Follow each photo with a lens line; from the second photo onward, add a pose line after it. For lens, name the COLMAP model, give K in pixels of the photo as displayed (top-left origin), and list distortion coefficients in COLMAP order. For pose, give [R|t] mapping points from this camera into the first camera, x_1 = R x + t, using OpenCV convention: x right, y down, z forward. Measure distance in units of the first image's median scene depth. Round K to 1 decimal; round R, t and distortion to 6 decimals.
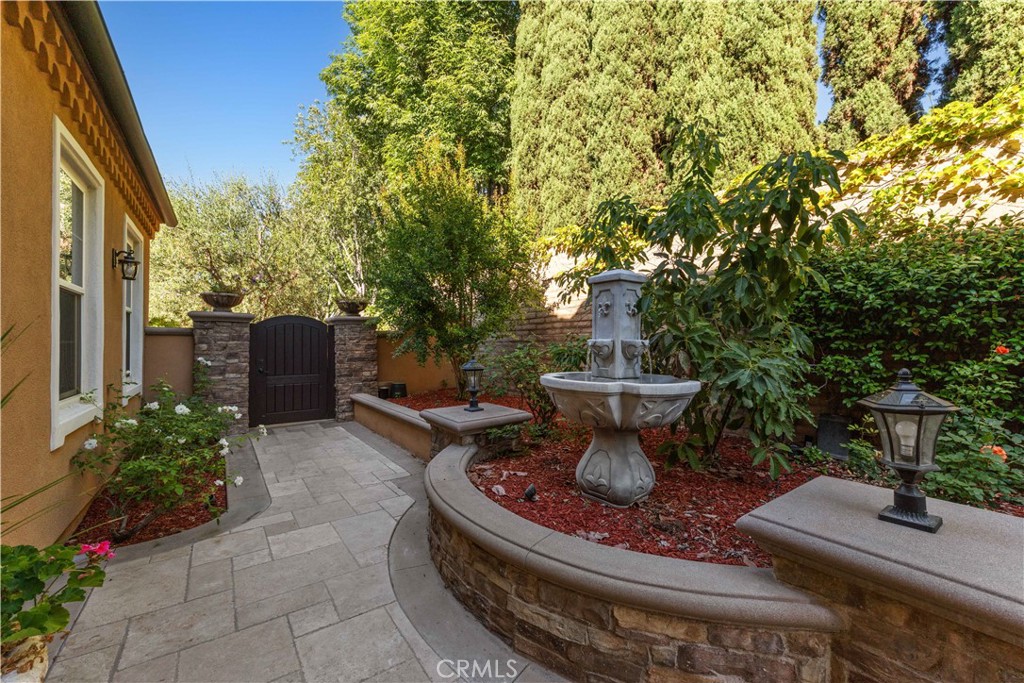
lens RADIAL K [[409.7, 0, 509.1], [0, 409.7, 338.1], [0, 0, 1]] dist [-0.002075, -0.000002]
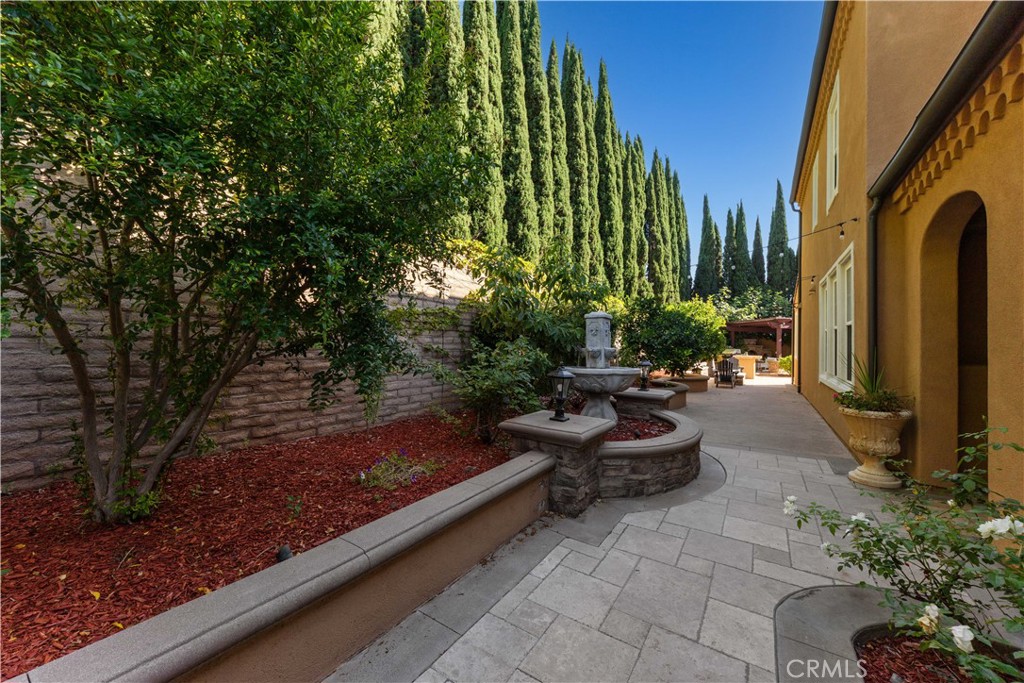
lens RADIAL K [[374.6, 0, 508.4], [0, 374.6, 338.5], [0, 0, 1]] dist [-0.003947, -0.000335]
pose [[-0.345934, 0.010507, 0.938200, -1.122033], [-0.028699, 0.999351, -0.021774, 0.005055], [-0.937820, -0.034458, -0.345407, 1.824806]]
